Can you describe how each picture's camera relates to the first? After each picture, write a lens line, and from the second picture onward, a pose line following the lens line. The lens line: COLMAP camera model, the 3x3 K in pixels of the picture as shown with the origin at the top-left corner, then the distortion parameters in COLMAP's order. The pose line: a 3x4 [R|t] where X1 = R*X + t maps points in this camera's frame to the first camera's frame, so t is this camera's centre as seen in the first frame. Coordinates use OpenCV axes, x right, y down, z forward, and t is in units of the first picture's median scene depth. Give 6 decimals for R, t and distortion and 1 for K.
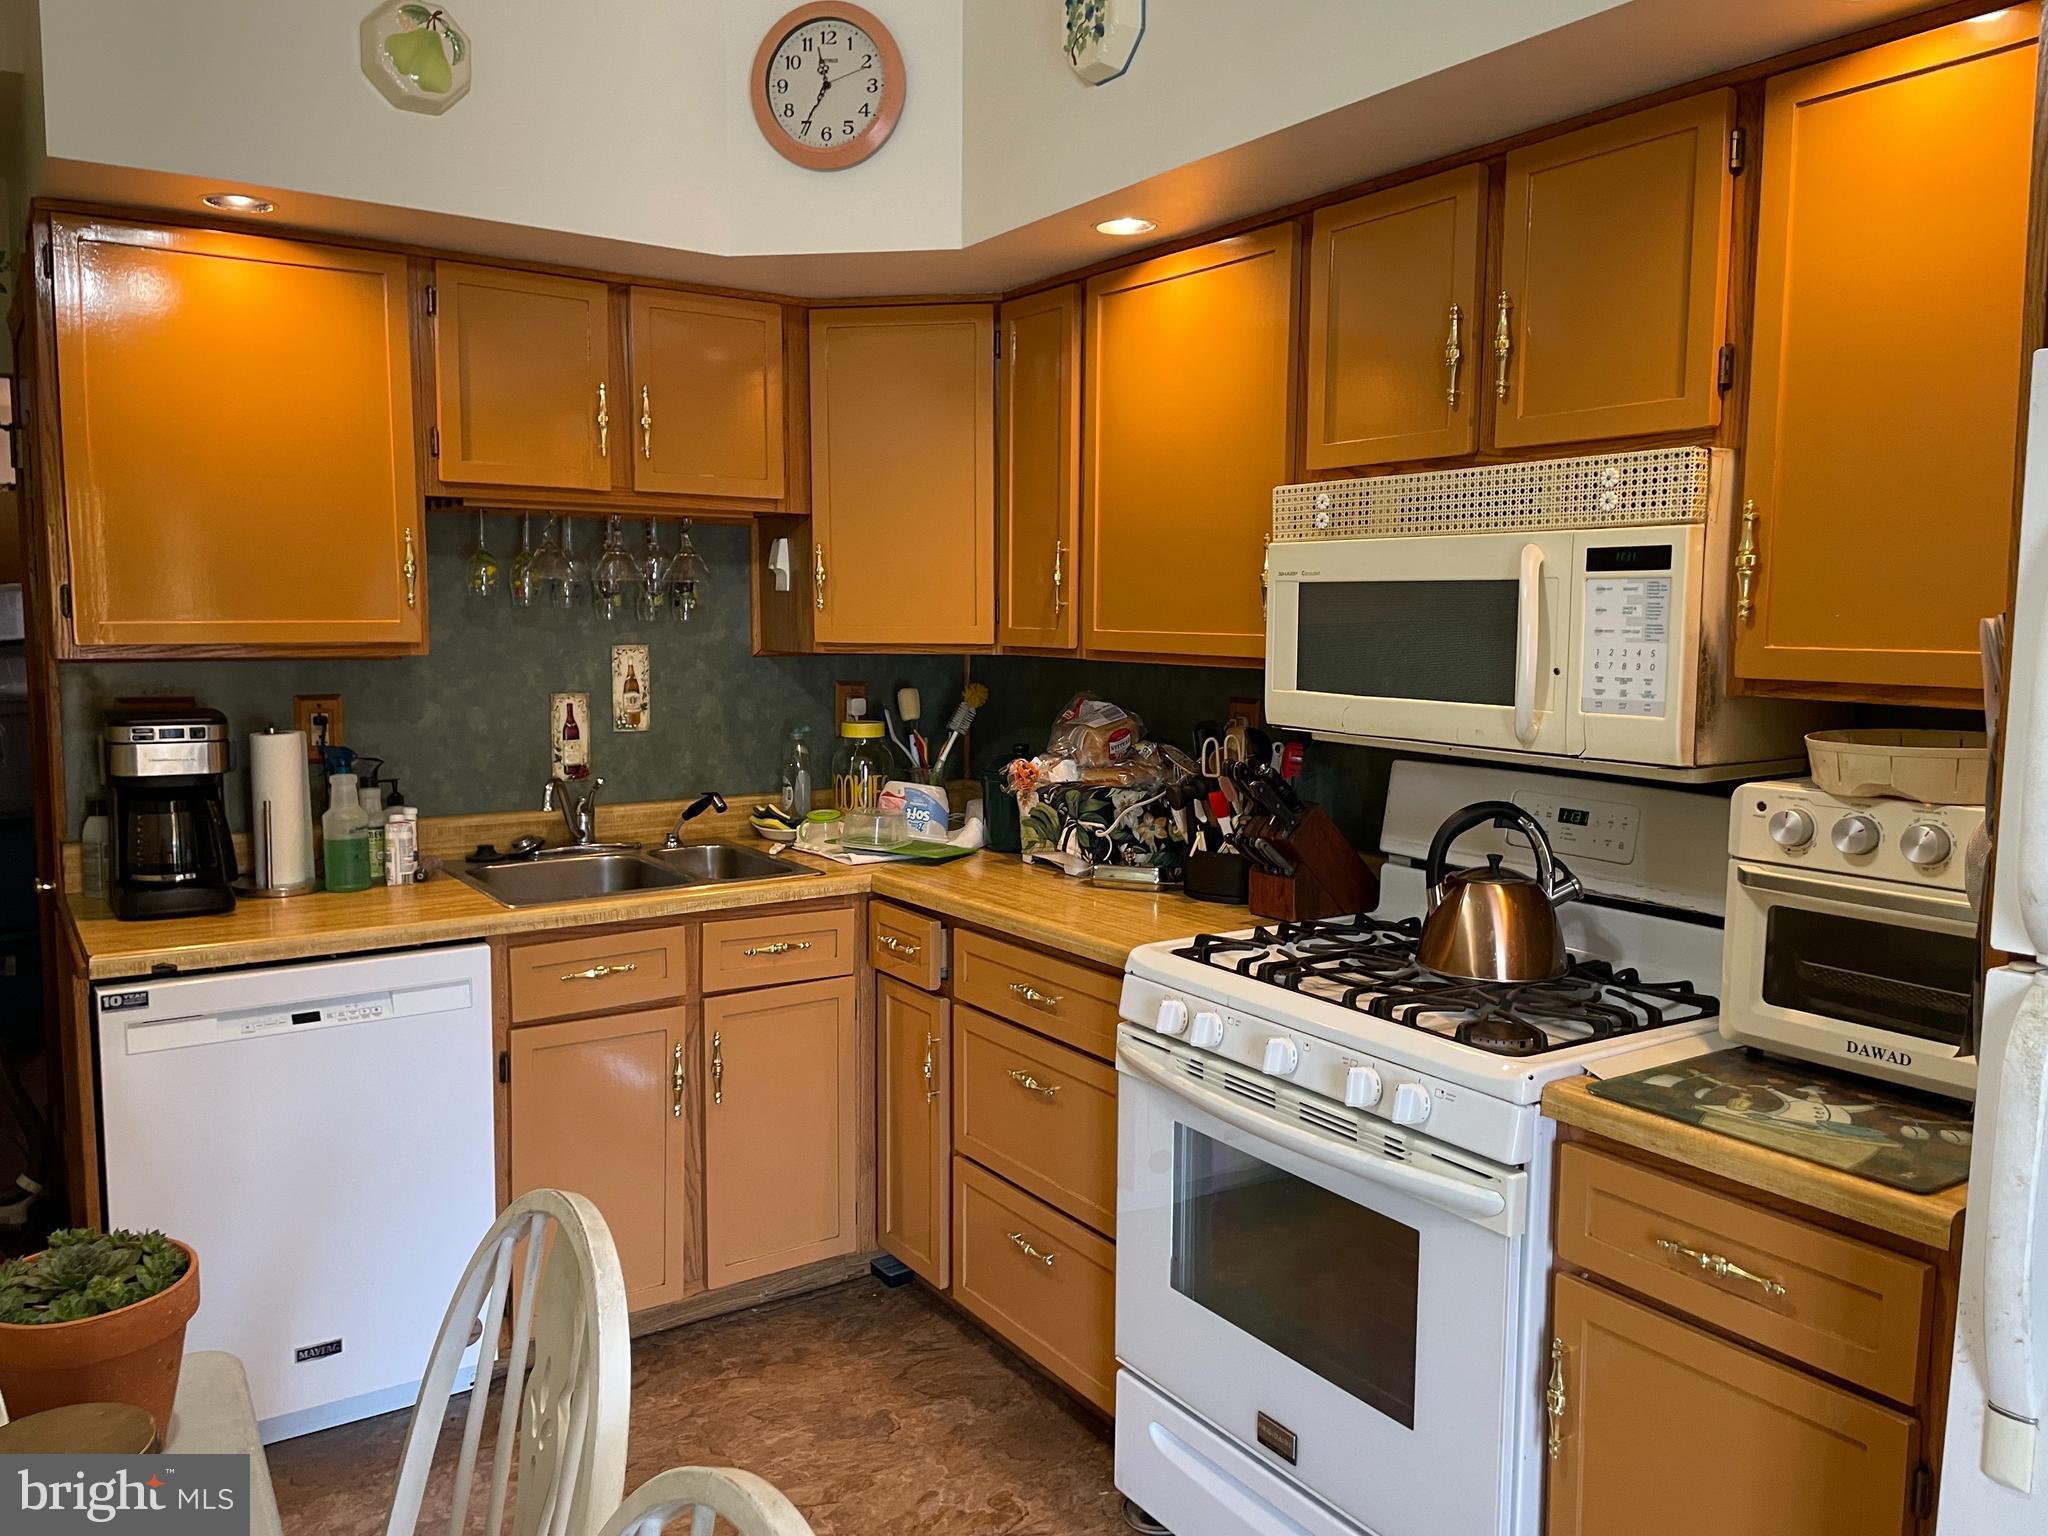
lens RADIAL K [[1537.1, 0, 1003.4], [0, 1537.1, 761.3], [0, 0, 1]] dist [0.108205, -0.164133]
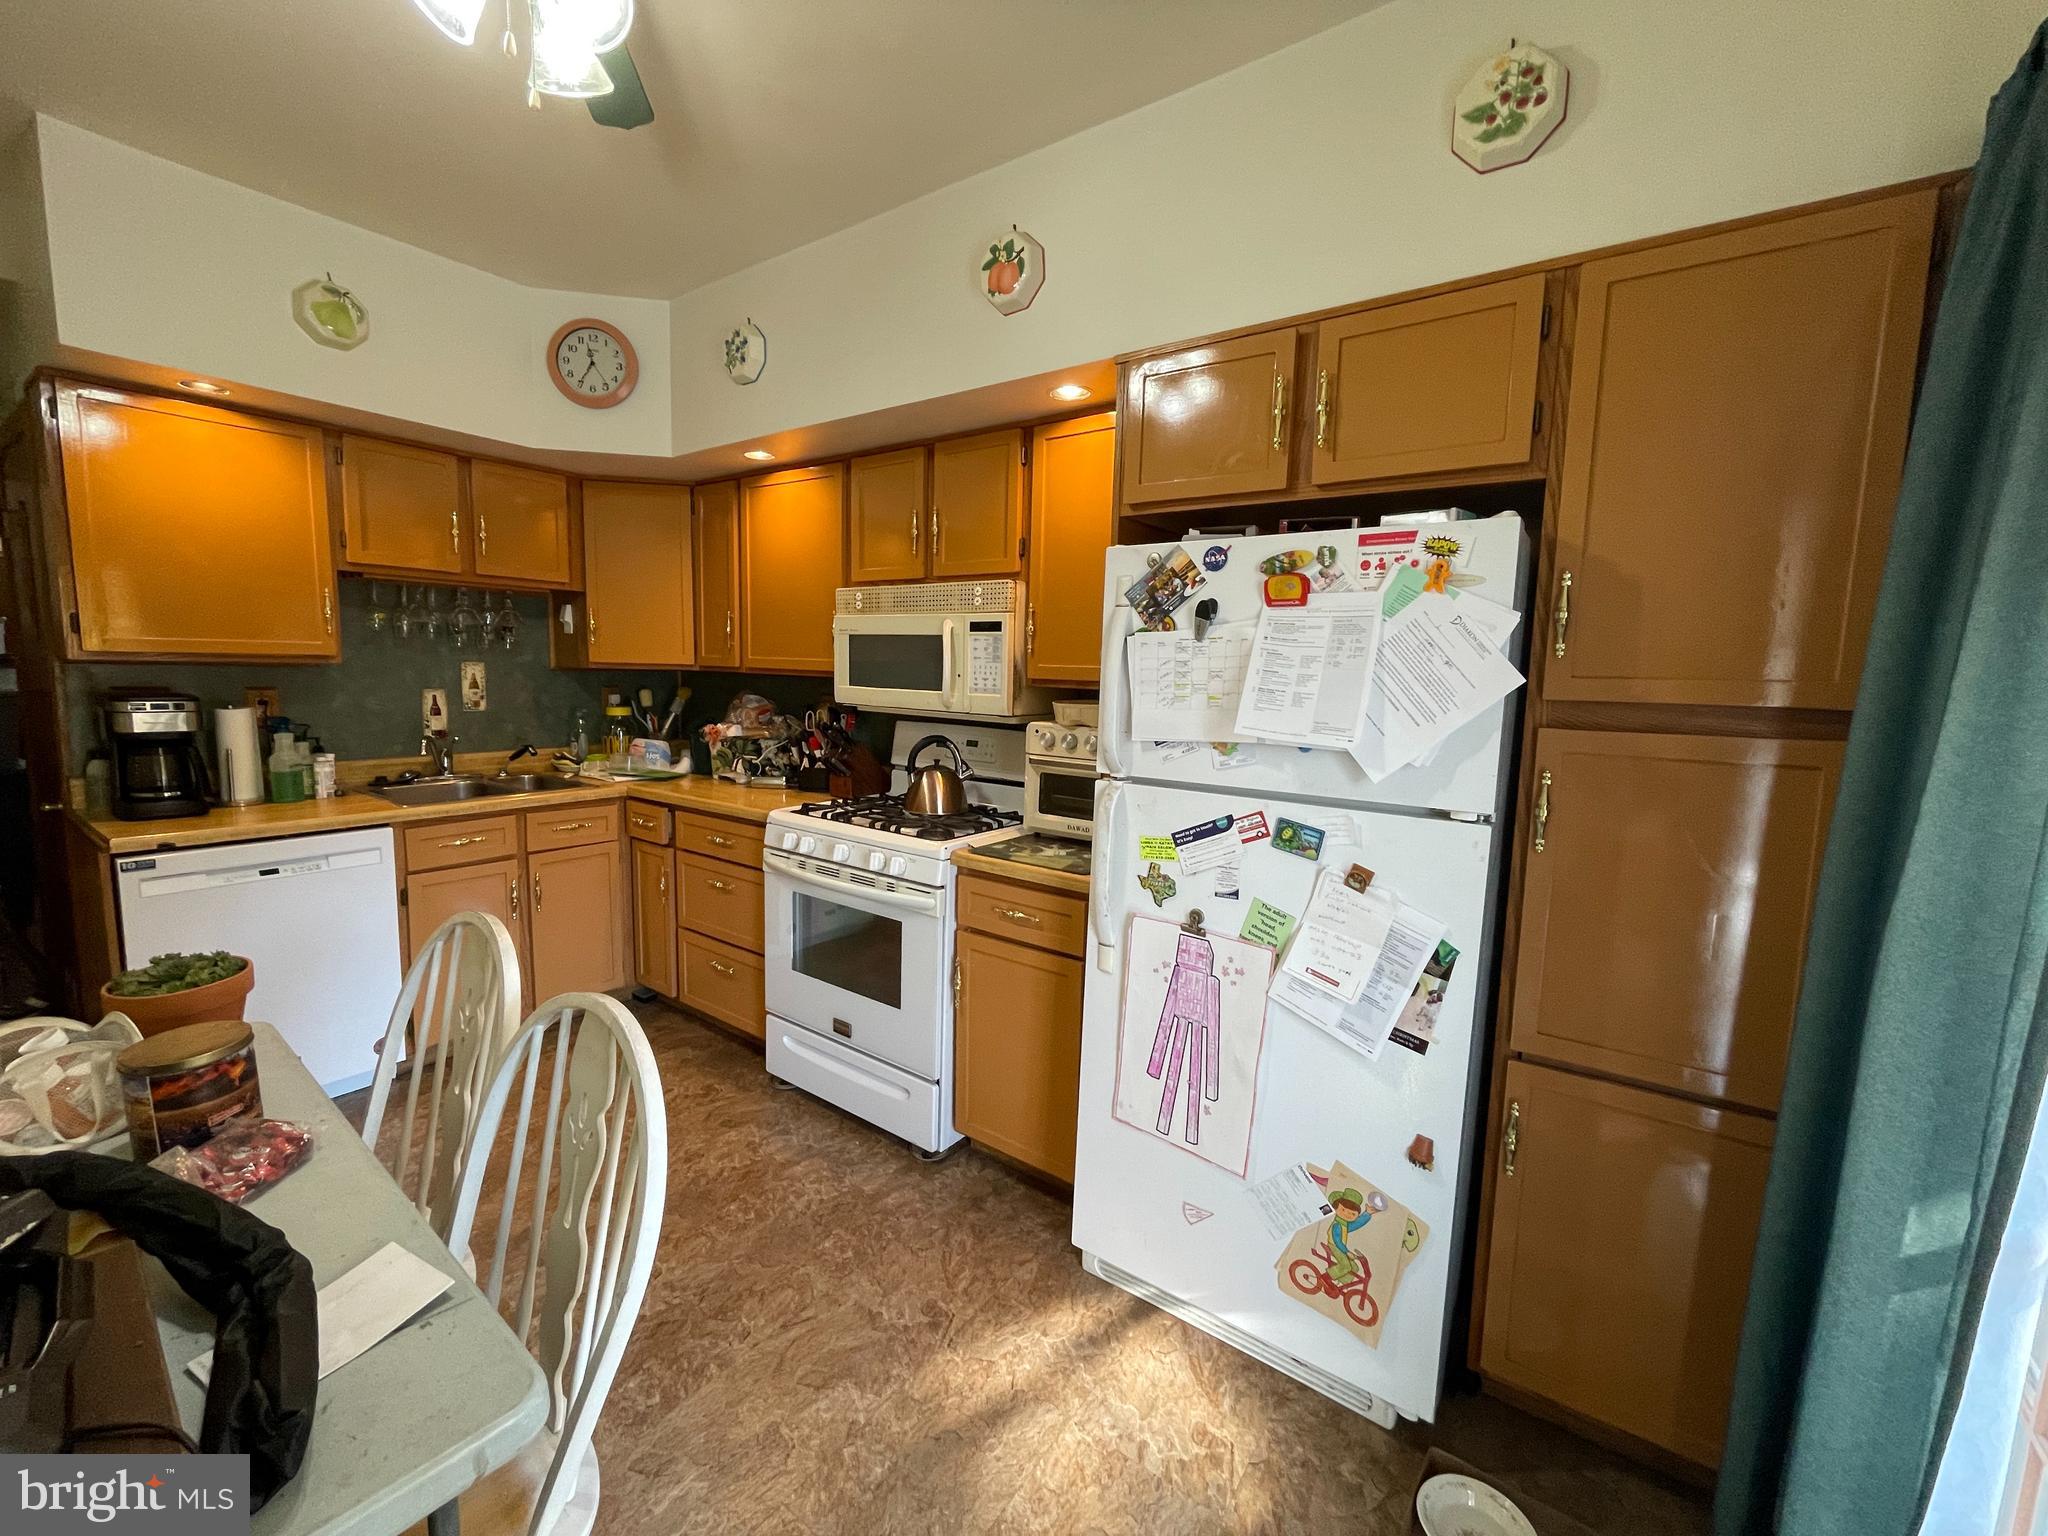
lens RADIAL K [[833.8, 0, 1016.3], [0, 833.8, 763.5], [0, 0, 1]] dist [-0.002994, -0.000462]
pose [[0.935930, -0.021092, 0.351554, 0.001814], [0.013198, 0.999604, 0.024836, 0.031087], [-0.351939, -0.018605, 0.935838, -0.129793]]
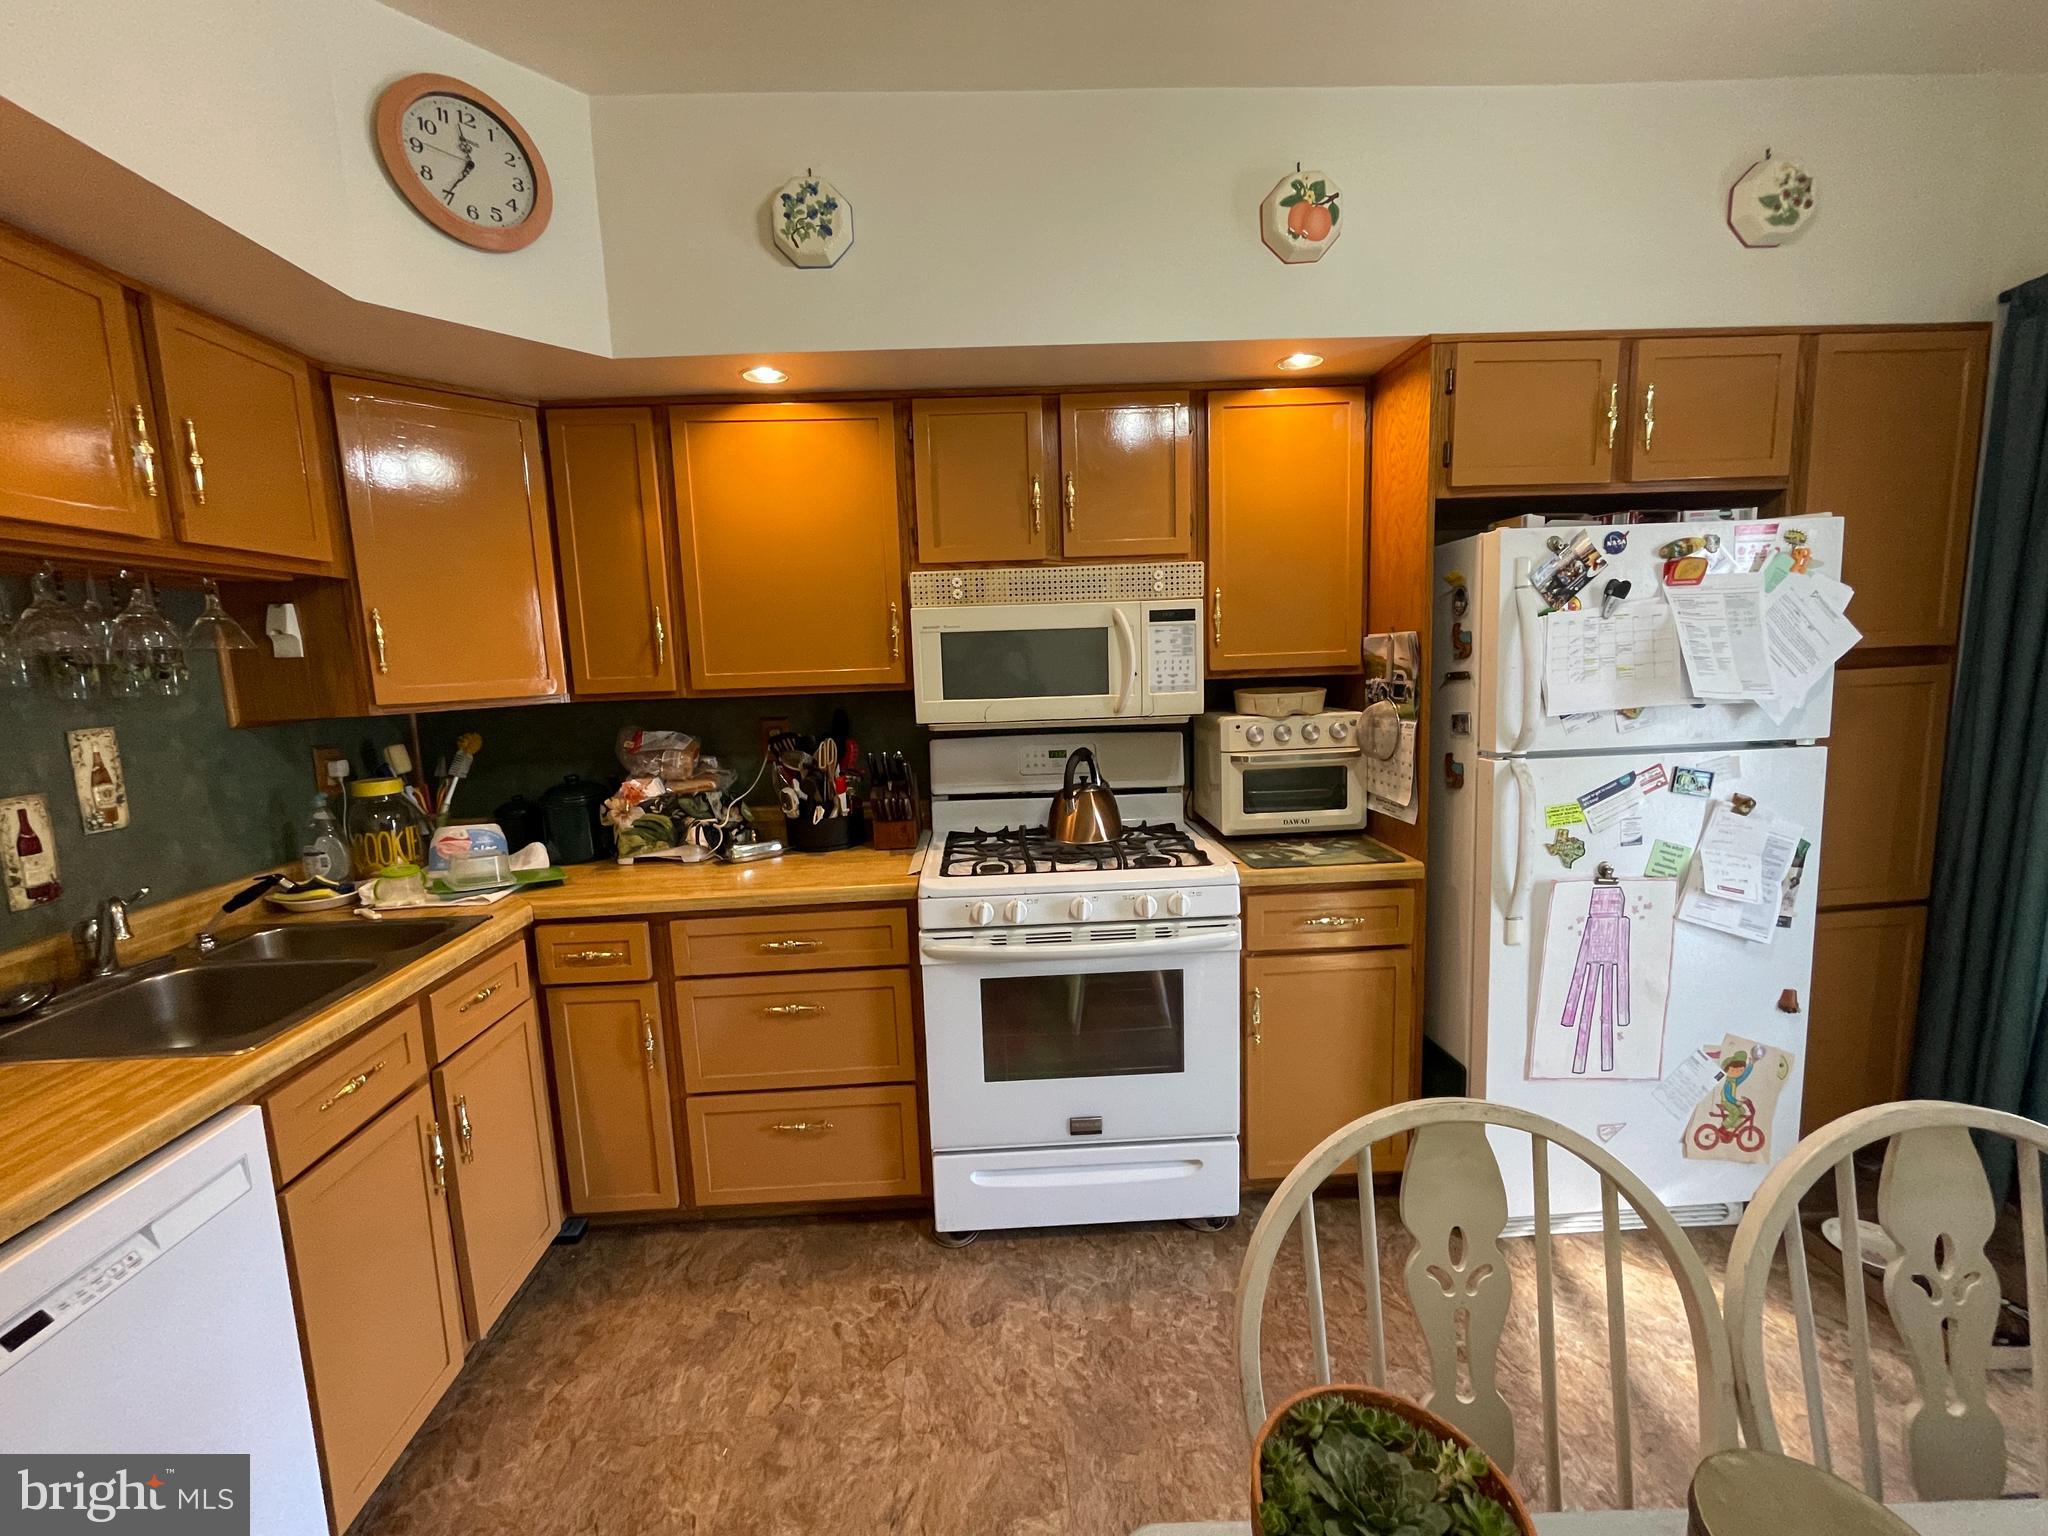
lens RADIAL K [[833.8, 0, 1016.3], [0, 833.8, 763.5], [0, 0, 1]] dist [-0.002994, -0.000462]
pose [[0.514880, -0.138138, 0.846059, -0.462985], [0.125544, 0.988441, 0.084984, -0.040477], [-0.848020, 0.062461, 0.526271, 0.435297]]
